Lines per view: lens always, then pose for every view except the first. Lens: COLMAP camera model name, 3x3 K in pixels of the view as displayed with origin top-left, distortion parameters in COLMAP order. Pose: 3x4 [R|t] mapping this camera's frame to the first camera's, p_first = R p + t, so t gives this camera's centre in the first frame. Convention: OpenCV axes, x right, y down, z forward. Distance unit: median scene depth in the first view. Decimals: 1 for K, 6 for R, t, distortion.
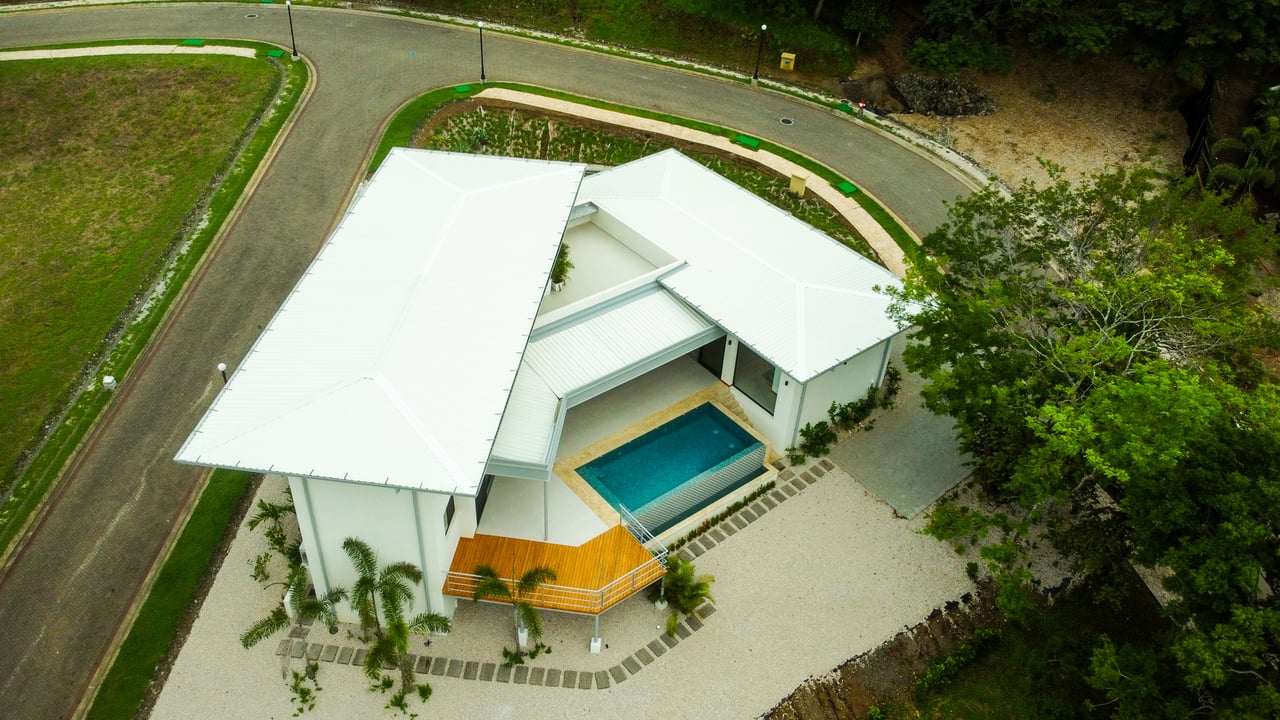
lens RADIAL K [[962.8, 0, 640.0], [0, 962.8, 360.0], [0, 0, 1]] dist [0.000881, -0.004260]
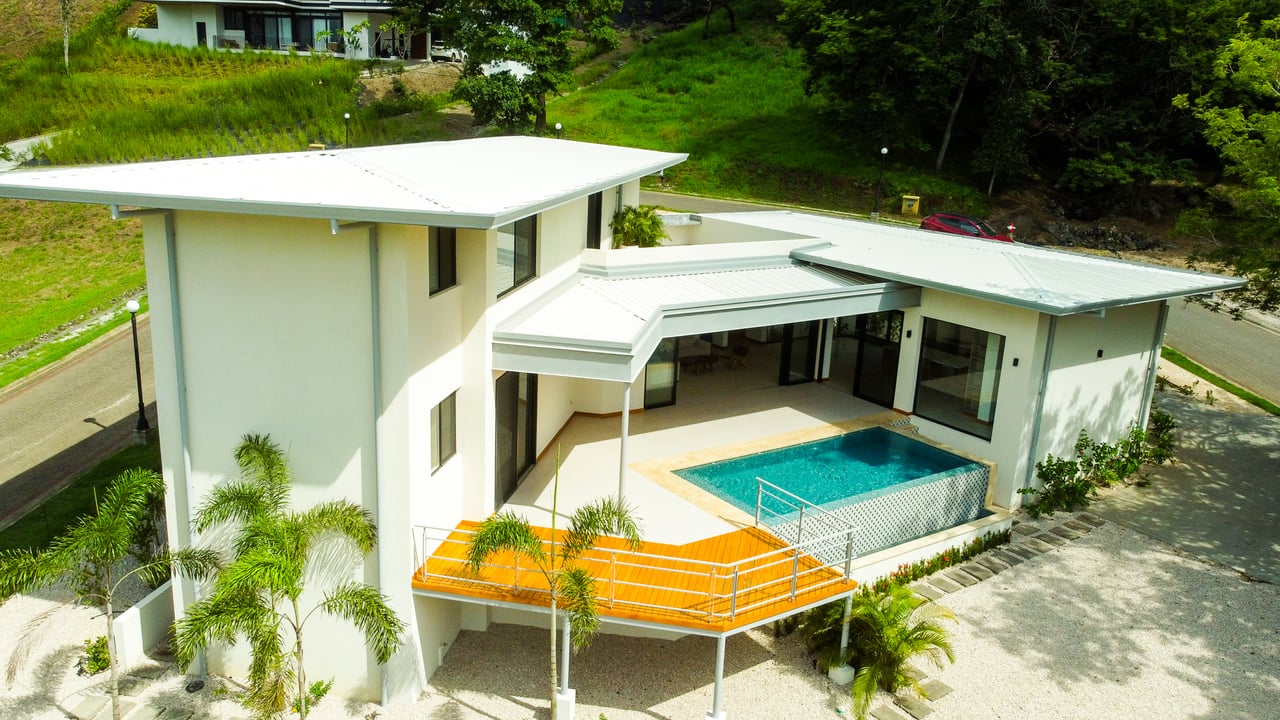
lens RADIAL K [[962.8, 0, 640.0], [0, 962.8, 360.0], [0, 0, 1]] dist [0.000881, -0.004260]
pose [[0.997876, 0.018032, -0.062595, -0.045600], [-0.042253, 0.910526, -0.411287, 0.264818], [0.049578, 0.413058, 0.909354, 0.394269]]
